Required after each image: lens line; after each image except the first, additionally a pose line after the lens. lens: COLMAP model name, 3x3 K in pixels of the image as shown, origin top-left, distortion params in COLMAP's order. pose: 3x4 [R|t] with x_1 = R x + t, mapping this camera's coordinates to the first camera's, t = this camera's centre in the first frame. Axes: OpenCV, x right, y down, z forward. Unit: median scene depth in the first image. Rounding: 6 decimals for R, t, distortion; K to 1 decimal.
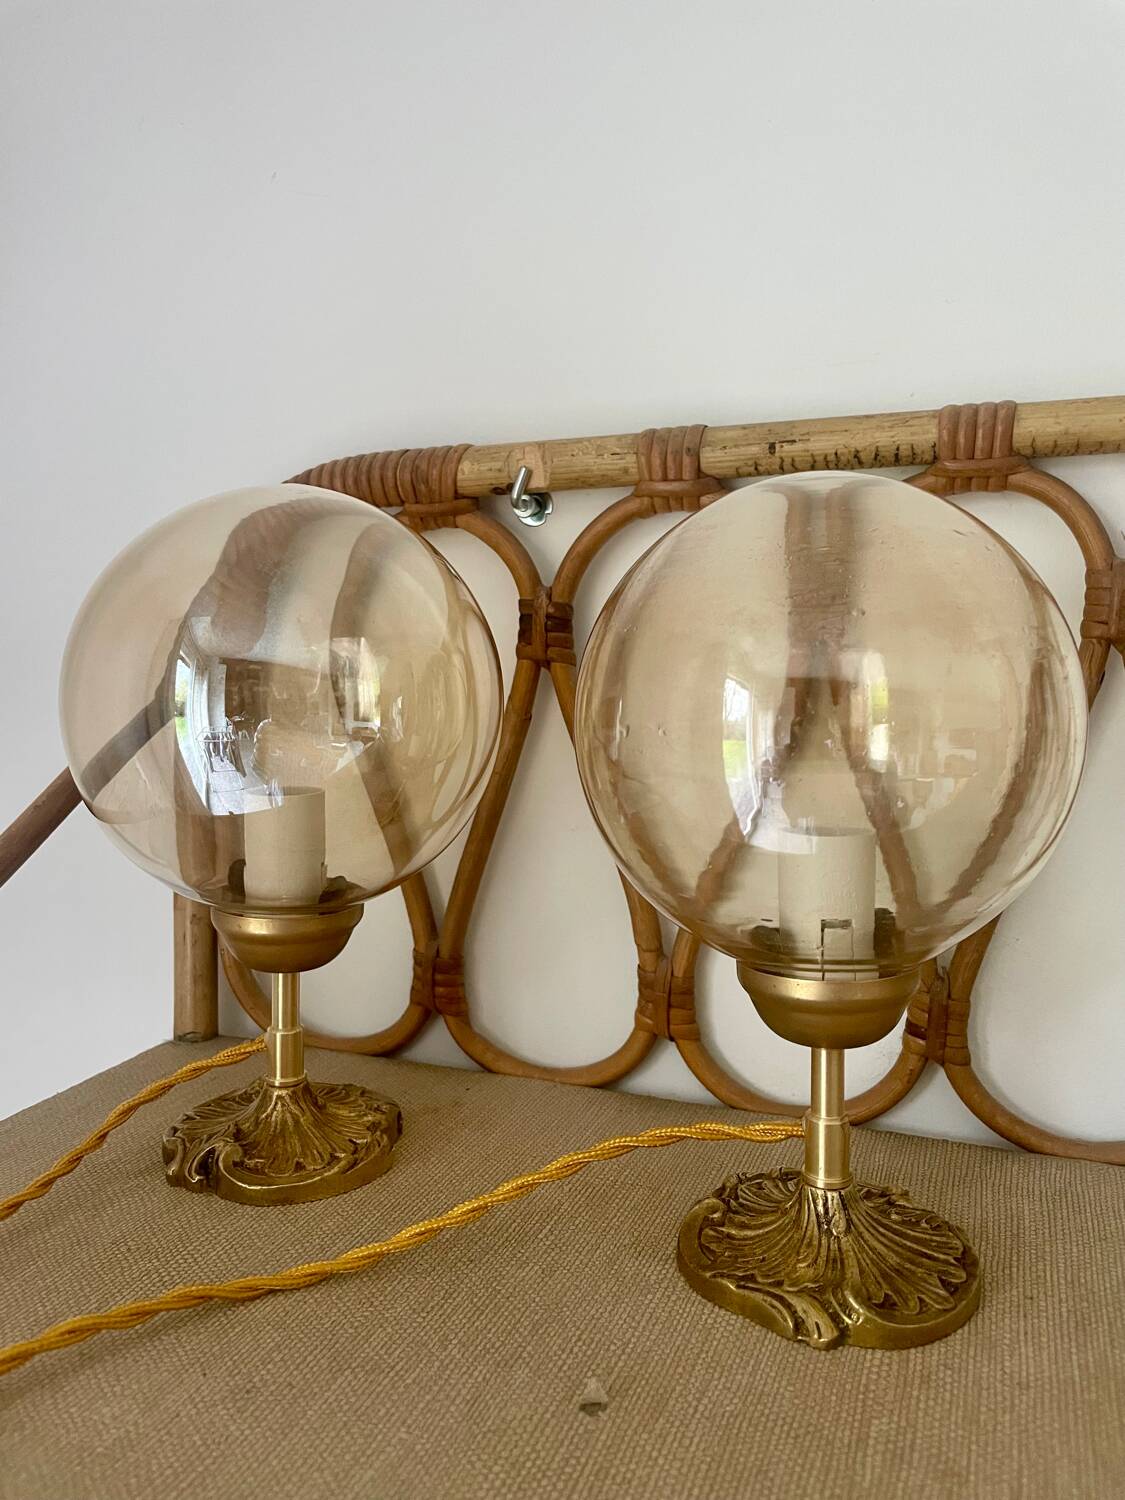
lens RADIAL K [[1098.3, 0, 586.3], [0, 1098.3, 740.7], [0, 0, 1]] dist [0.062750, -0.106954]
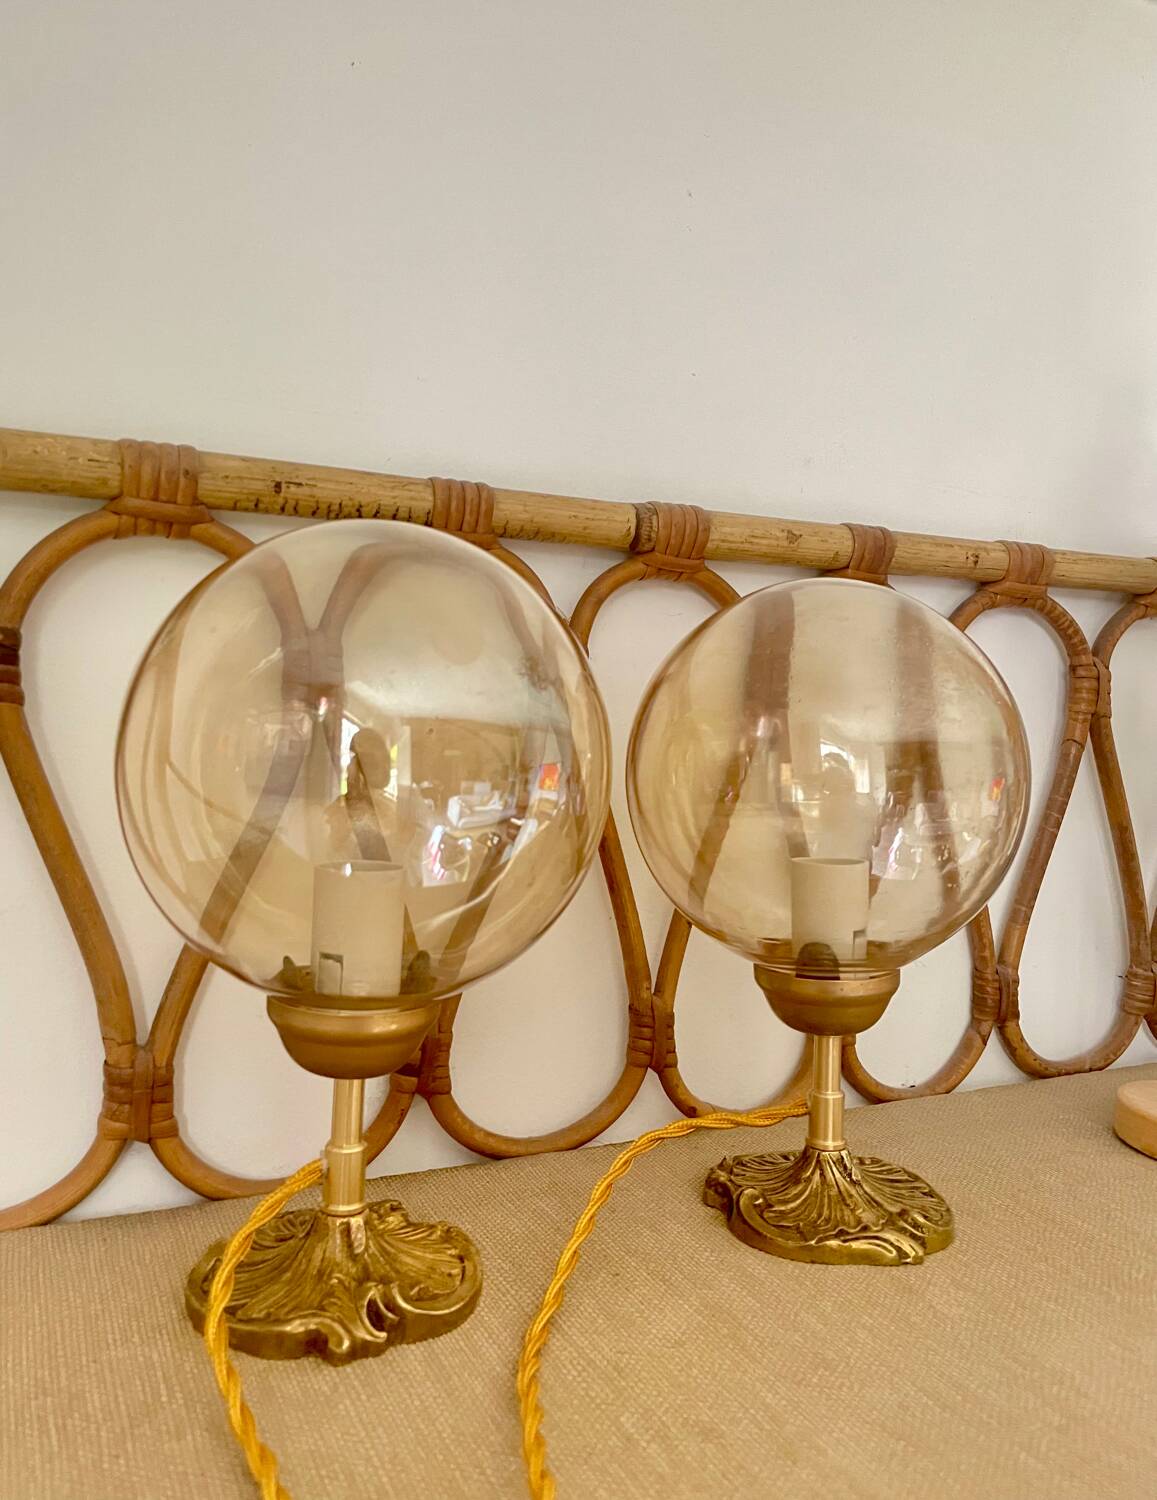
lens RADIAL K [[1159.0, 0, 578.5], [0, 1159.0, 750.0], [0, 0, 1]] dist [0.067056, -0.102426]
pose [[0.696023, 0.000444, 0.718020, -0.458112], [0.022538, 0.999494, -0.022465, -0.010079], [-0.717666, 0.031819, 0.695660, 0.140328]]
